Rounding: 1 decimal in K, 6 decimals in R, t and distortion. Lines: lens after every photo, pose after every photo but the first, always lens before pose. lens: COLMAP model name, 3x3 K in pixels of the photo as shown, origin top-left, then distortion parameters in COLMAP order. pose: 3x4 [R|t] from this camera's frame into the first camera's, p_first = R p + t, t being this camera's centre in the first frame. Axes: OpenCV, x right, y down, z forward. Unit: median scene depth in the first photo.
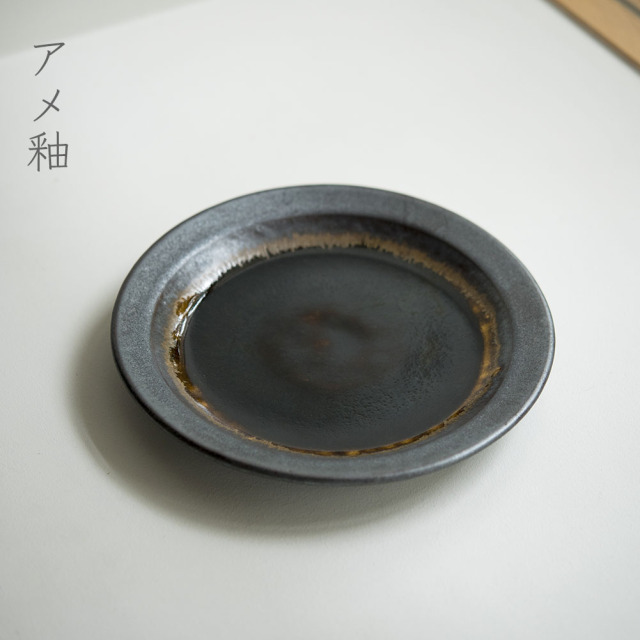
lens RADIAL K [[1623.3, 0, 320.4], [0, 1623.3, 319.5], [0, 0, 1]] dist [-0.012502, 0.000000]
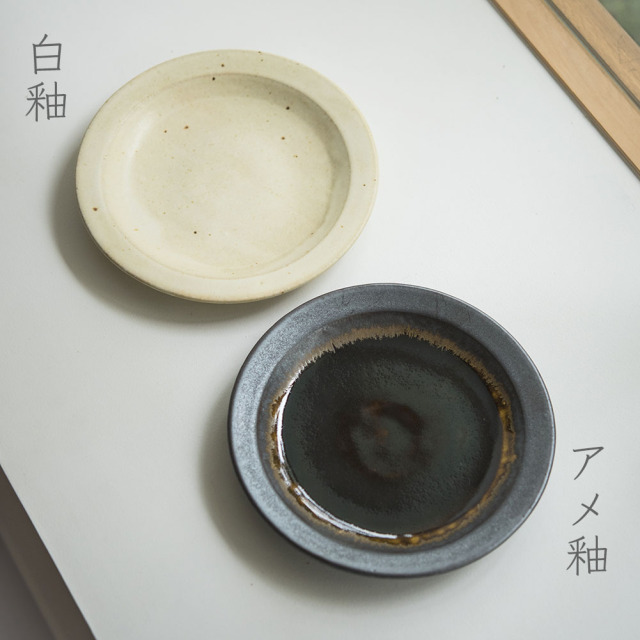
lens RADIAL K [[1623.3, 0, 317.7], [0, 1623.3, 320.3], [0, 0, 1]] dist [-0.012502, 0.000000]
pose [[0.998017, -0.058167, 0.024036, -0.078372], [0.047457, 0.946347, 0.319650, -0.498304], [-0.041339, -0.317875, 0.947231, -0.238375]]
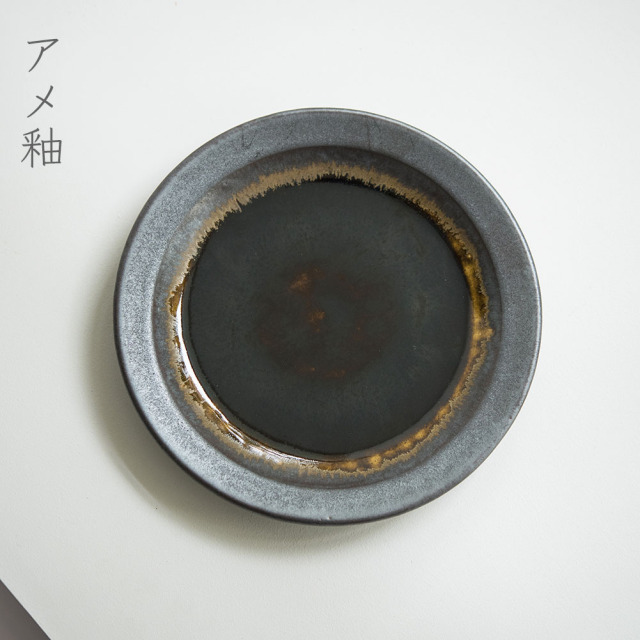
lens RADIAL K [[1623.3, 0, 322.5], [0, 1623.3, 318.4], [0, 0, 1]] dist [-0.012502, 0.000000]
pose [[0.980355, -0.192604, 0.042516, -0.039281], [0.126019, 0.777456, 0.616183, -0.612044], [-0.151734, -0.598720, 0.786455, 0.181123]]
